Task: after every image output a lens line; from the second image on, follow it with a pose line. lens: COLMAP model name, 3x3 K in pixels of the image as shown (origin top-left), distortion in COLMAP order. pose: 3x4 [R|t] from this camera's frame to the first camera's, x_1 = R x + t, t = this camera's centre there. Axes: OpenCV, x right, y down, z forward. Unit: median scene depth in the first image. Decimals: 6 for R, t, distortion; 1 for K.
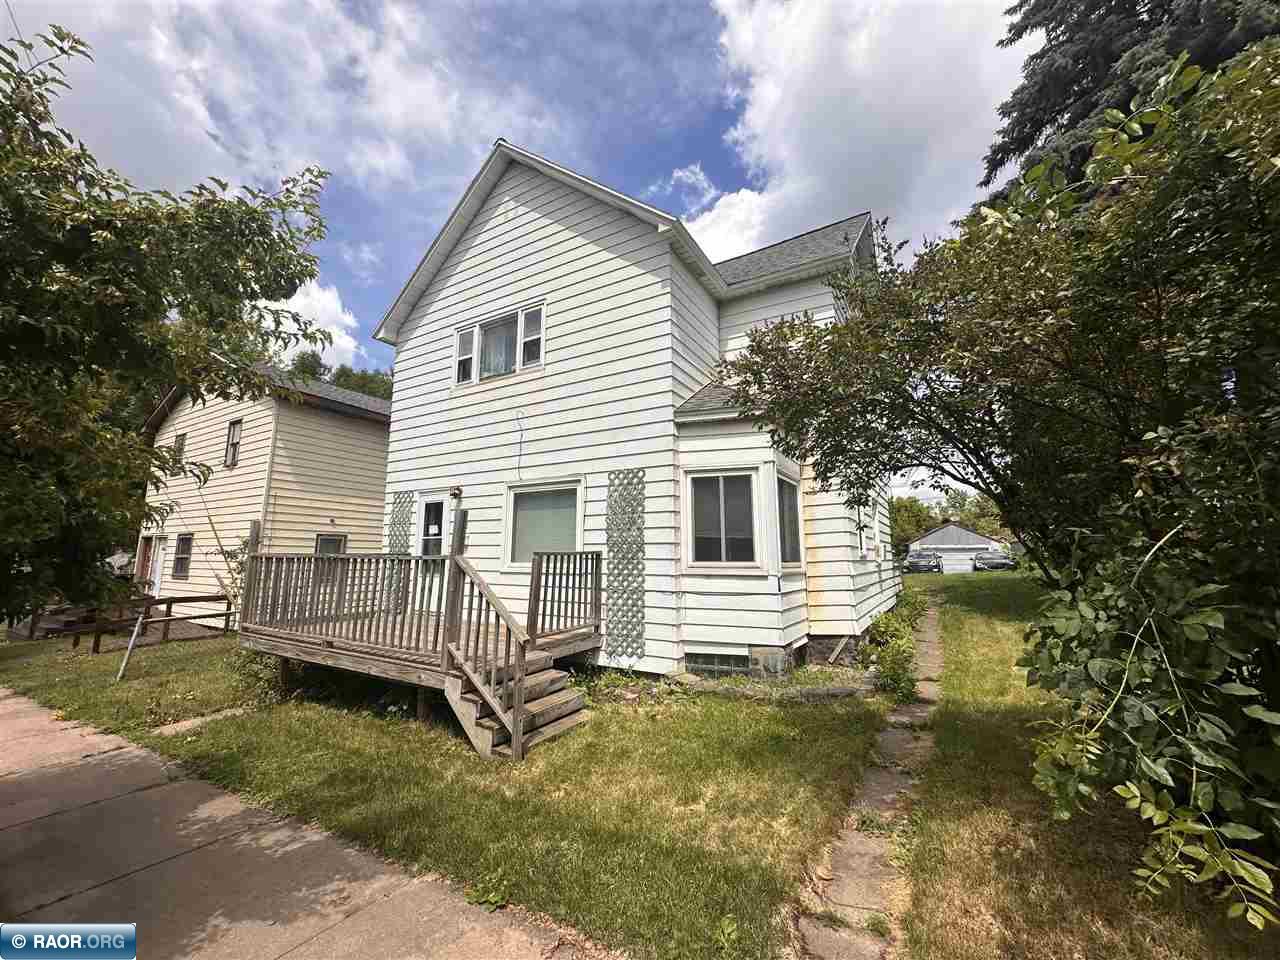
lens RADIAL K [[510.7, 0, 640.0], [0, 510.7, 480.0], [0, 0, 1]] dist [-0.000615, 0.000082]
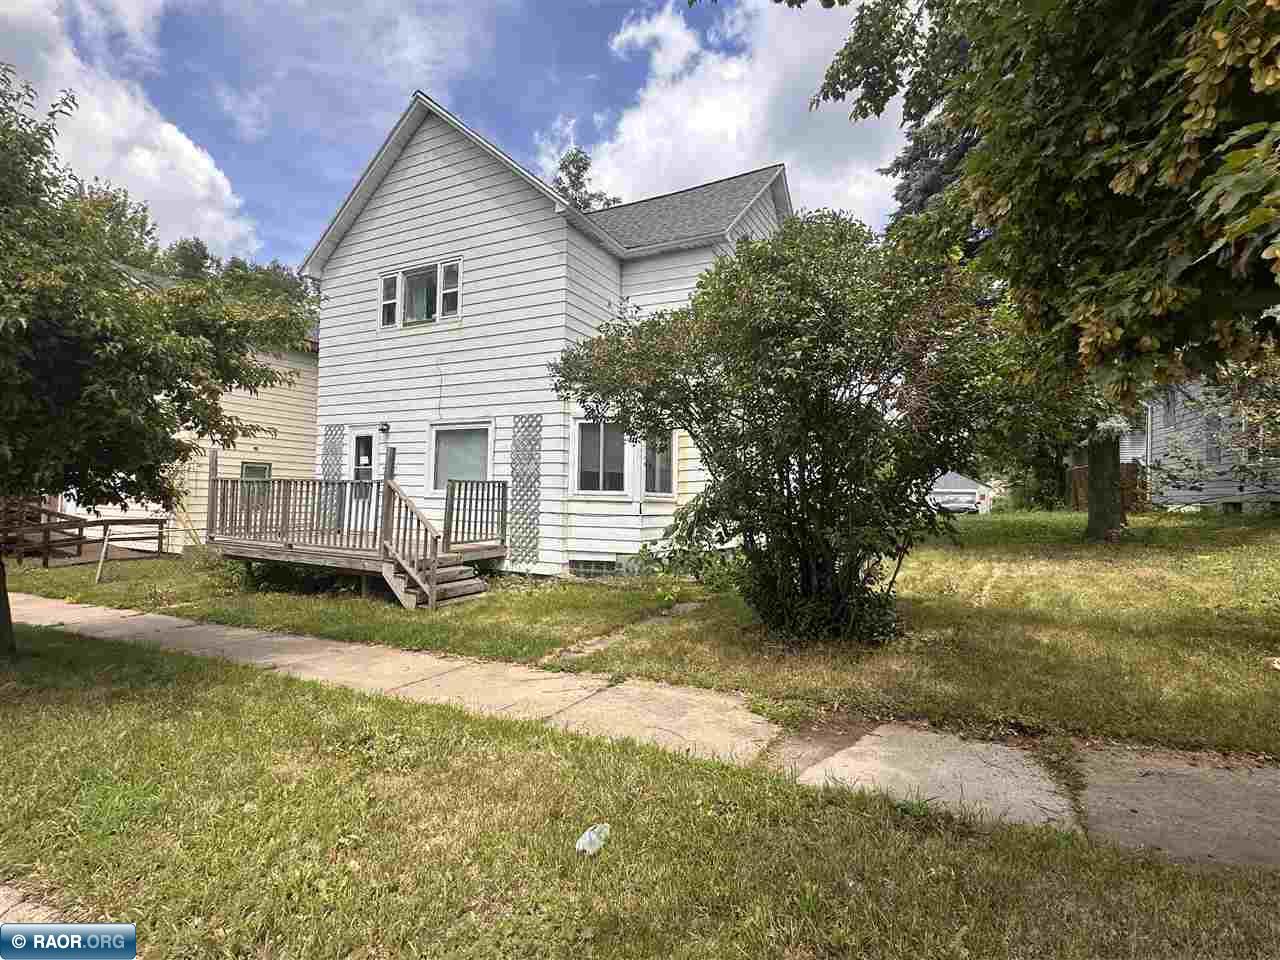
lens RADIAL K [[641.0, 0, 640.0], [0, 641.0, 480.0], [0, 0, 1]] dist [0.002917, 0.000220]
pose [[0.998816, 0.019749, 0.044453, 0.178833], [-0.024969, 0.992444, 0.120131, -0.056485], [-0.041744, -0.121098, 0.991762, -0.550575]]
